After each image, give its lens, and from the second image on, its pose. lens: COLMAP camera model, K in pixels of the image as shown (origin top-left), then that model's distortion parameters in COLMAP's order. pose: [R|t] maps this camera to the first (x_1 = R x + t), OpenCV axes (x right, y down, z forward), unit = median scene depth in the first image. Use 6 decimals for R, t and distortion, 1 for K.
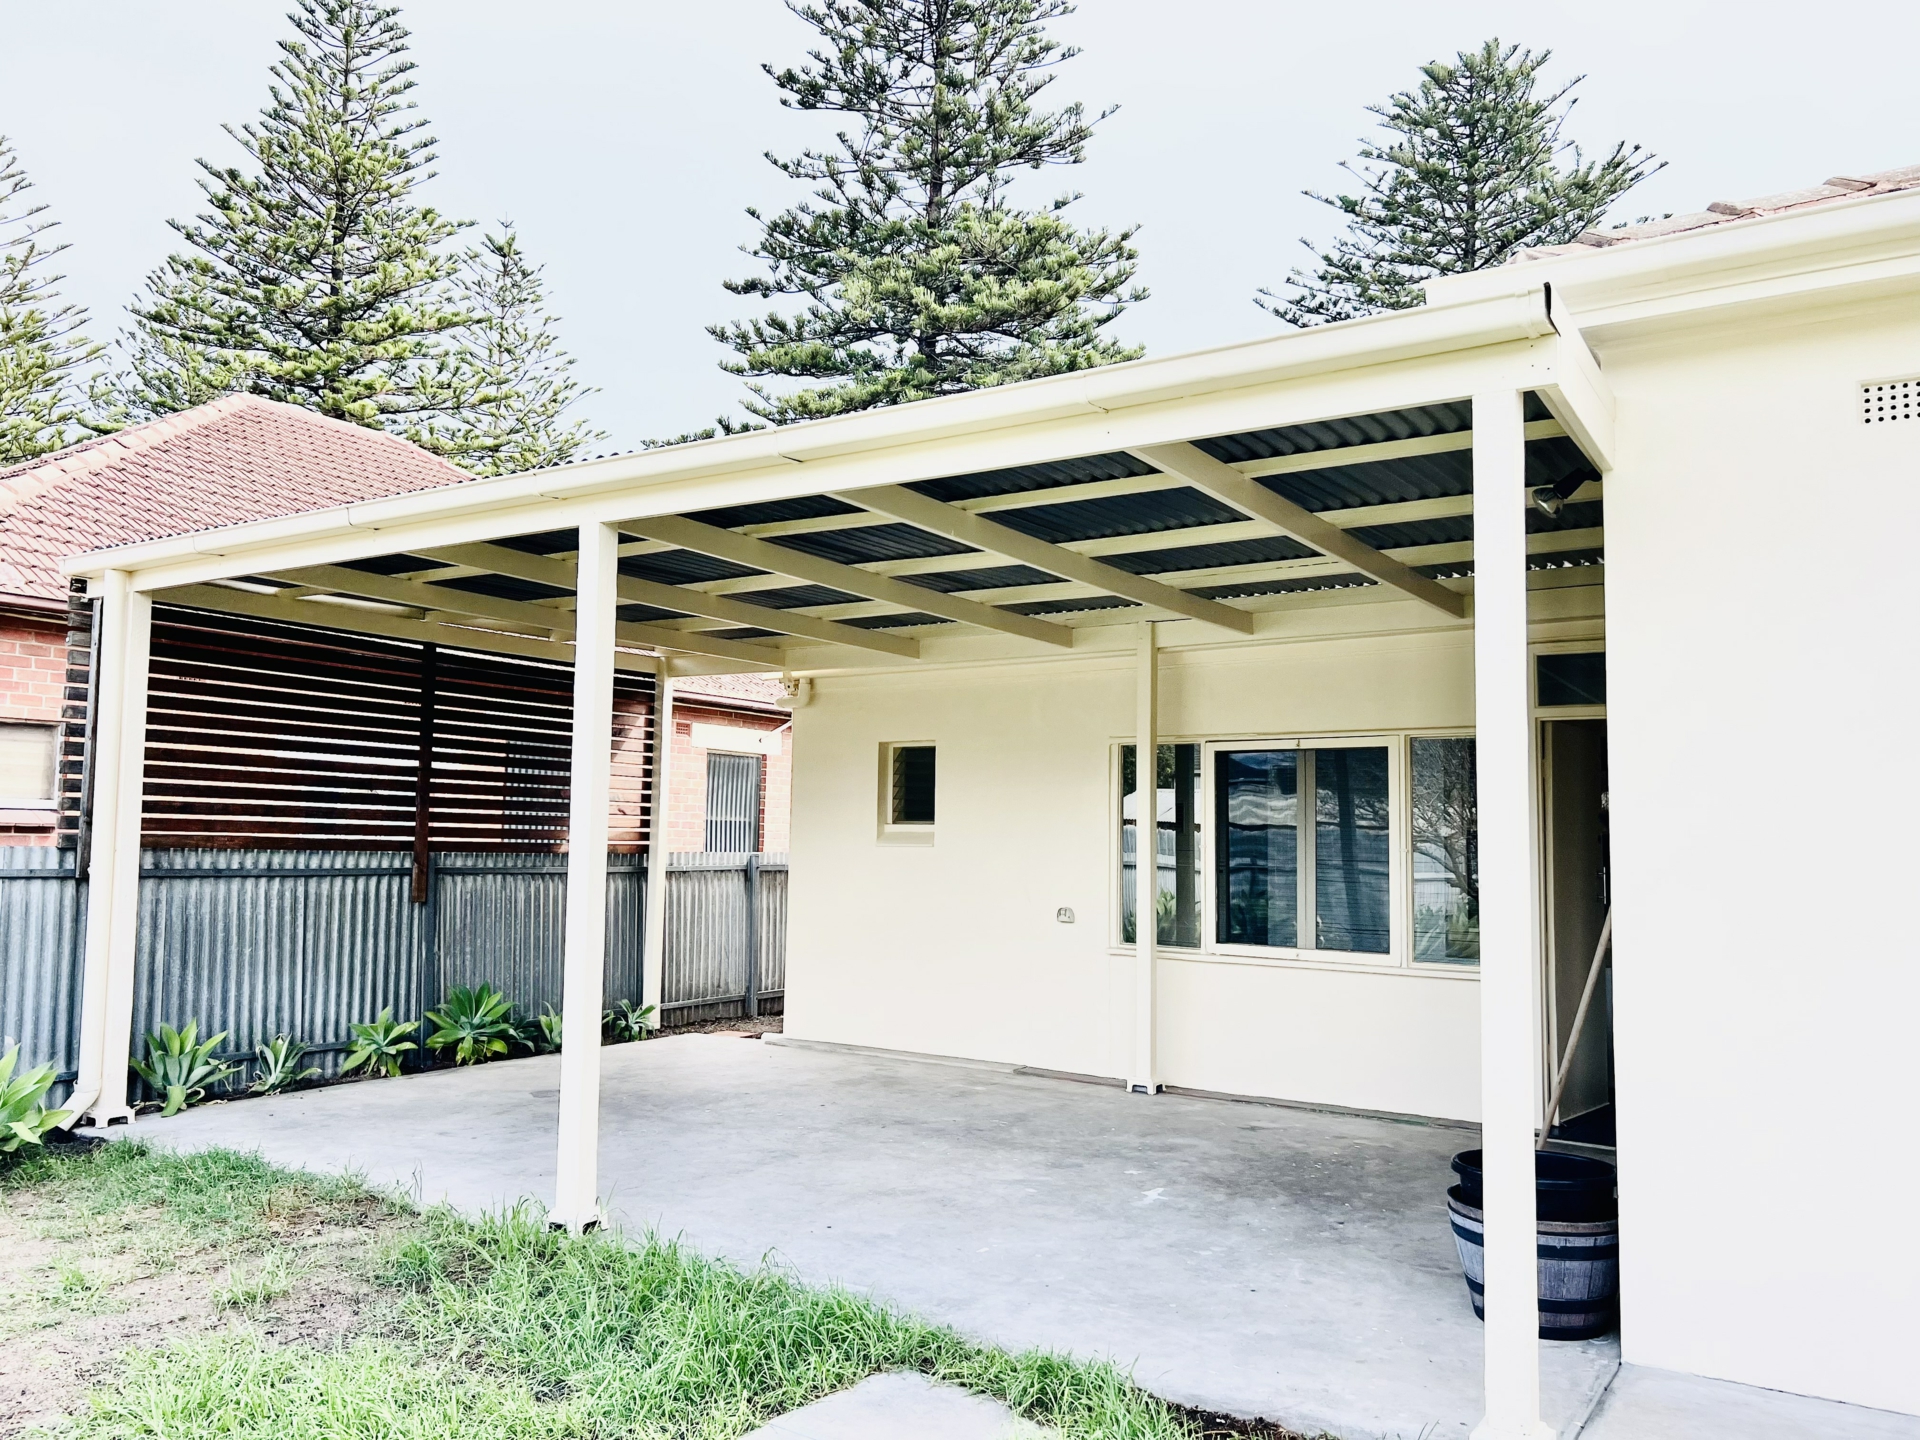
lens RADIAL K [[1439.3, 0, 948.3], [0, 1439.3, 728.5], [0, 0, 1]] dist [0.048234, -0.053024]
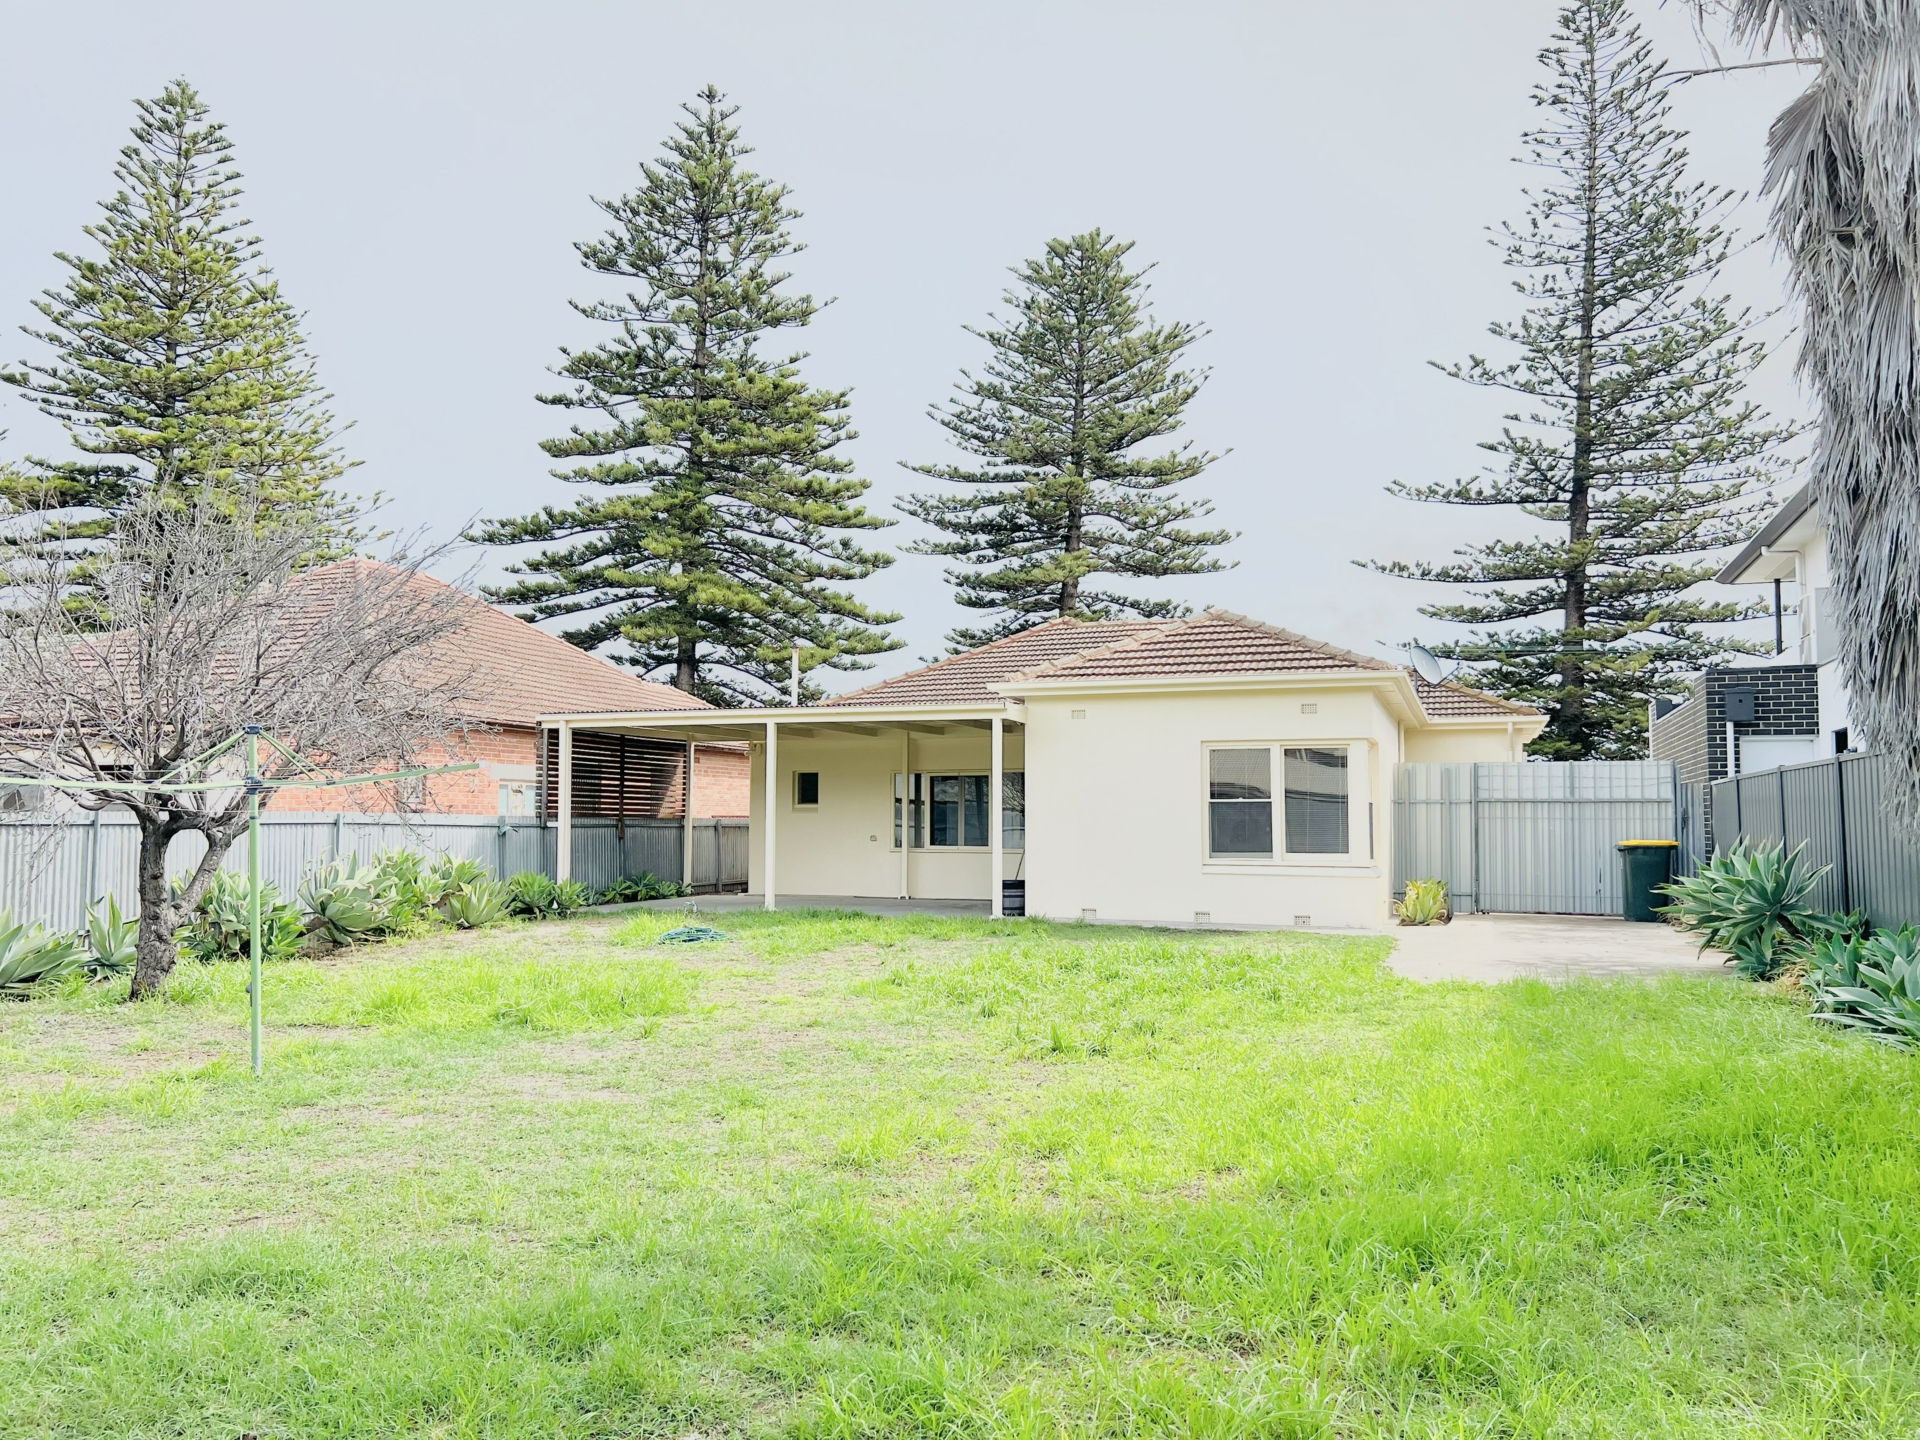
lens RADIAL K [[1439.3, 0, 963.5], [0, 1439.3, 722.0], [0, 0, 1]] dist [0.048234, -0.053024]
pose [[0.970638, 0.002552, 0.240532, -0.097962], [-0.005255, 0.999930, 0.010597, -0.027817], [-0.240489, -0.011549, 0.970583, -0.396113]]
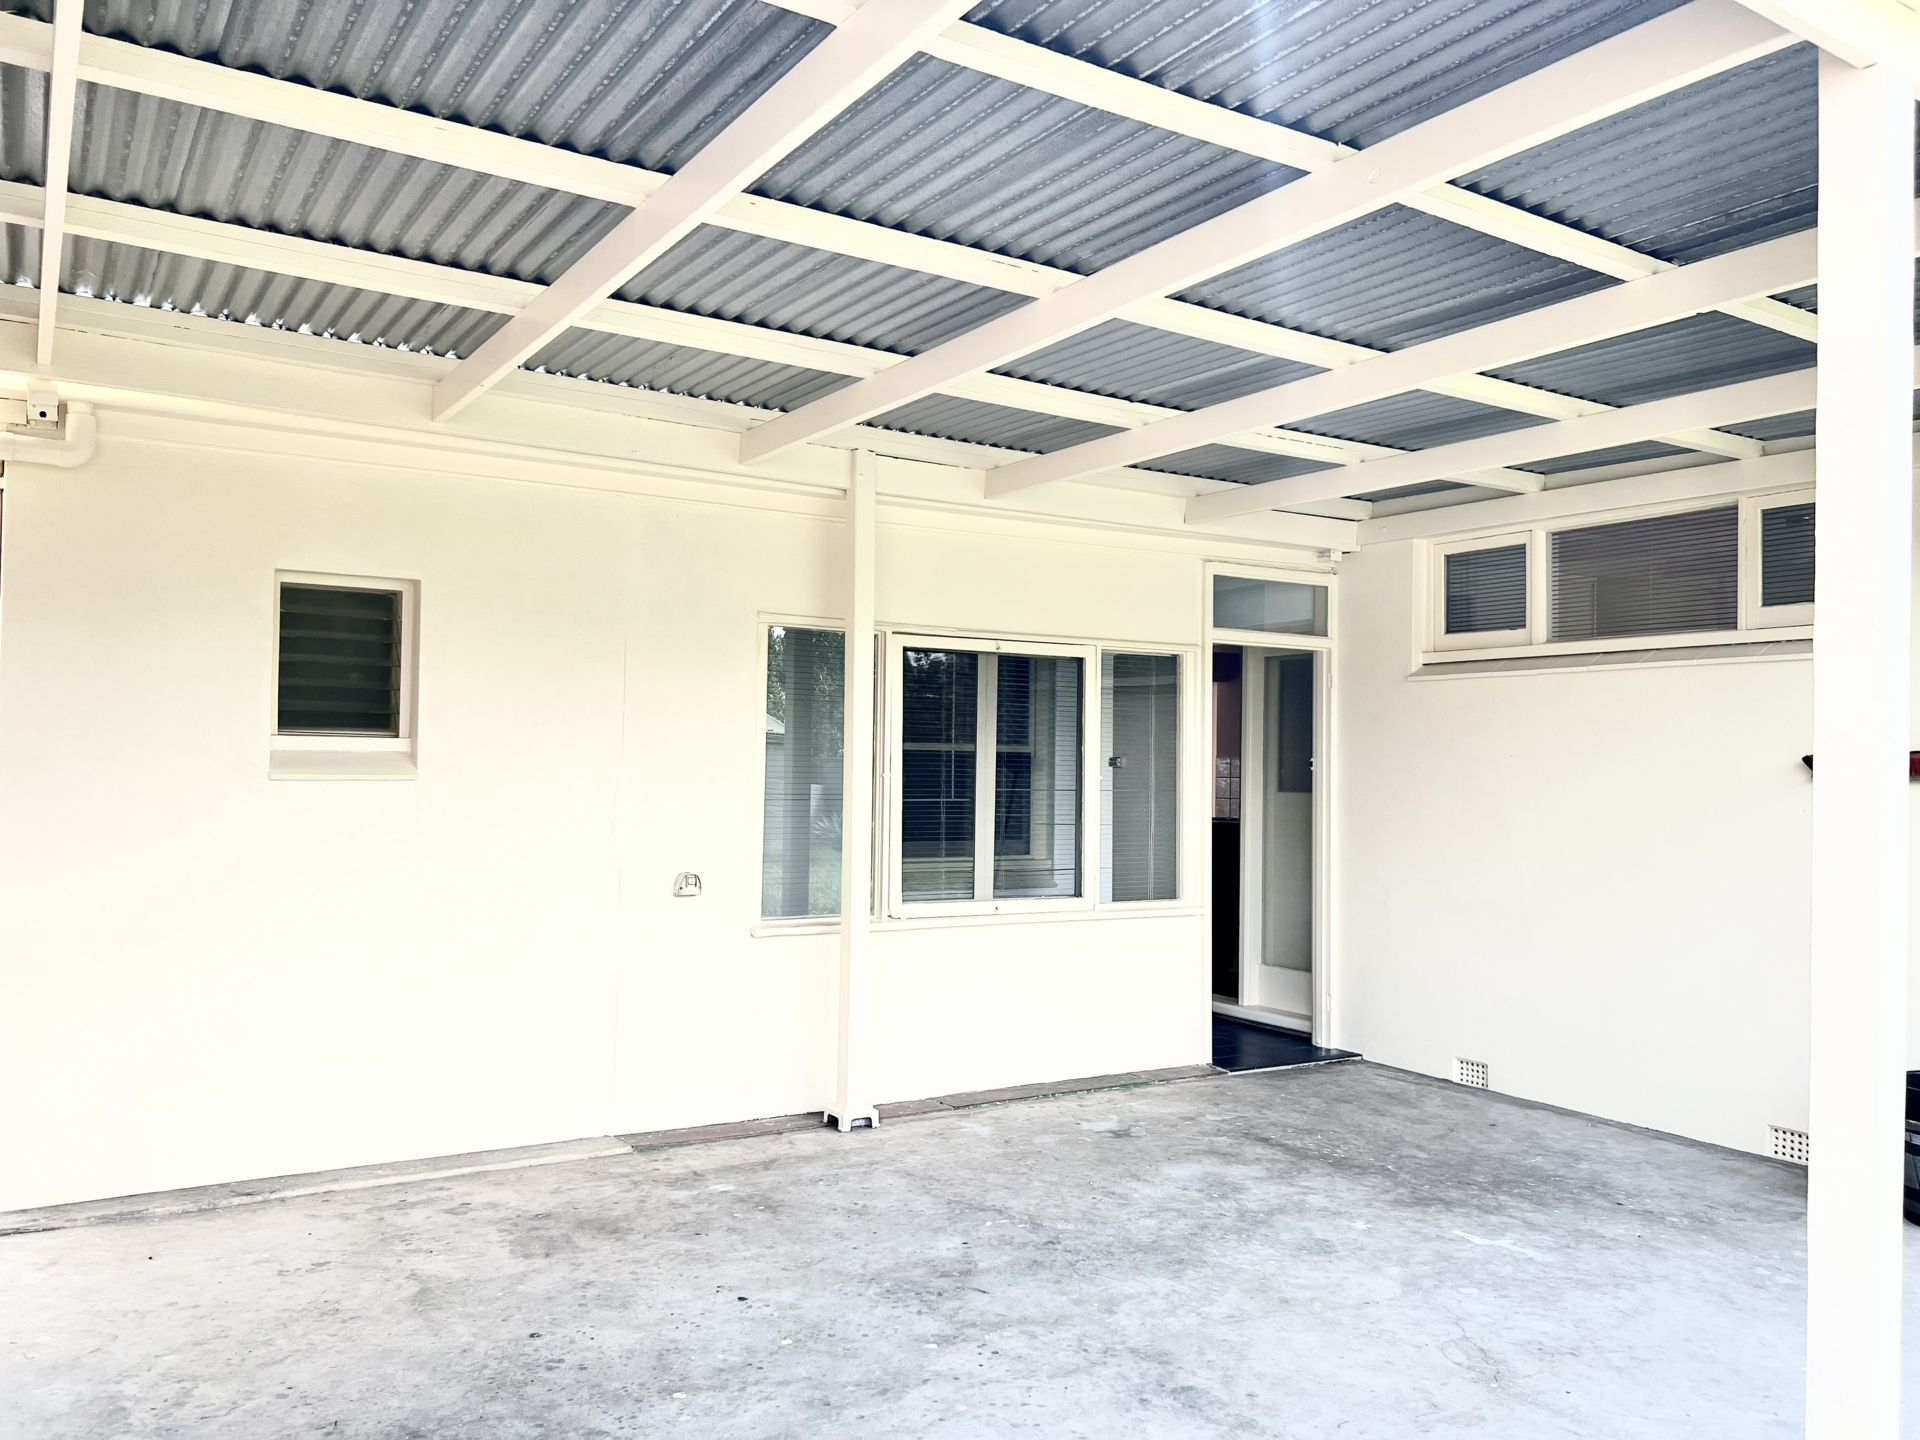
lens RADIAL K [[1439.3, 0, 956.1], [0, 1439.3, 716.4], [0, 0, 1]] dist [0.048234, -0.053024]
pose [[0.410168, 0.024458, 0.911682, -0.114774], [-0.084173, 0.996389, 0.011140, 0.010126], [-0.908117, -0.081308, 0.410746, 0.162023]]
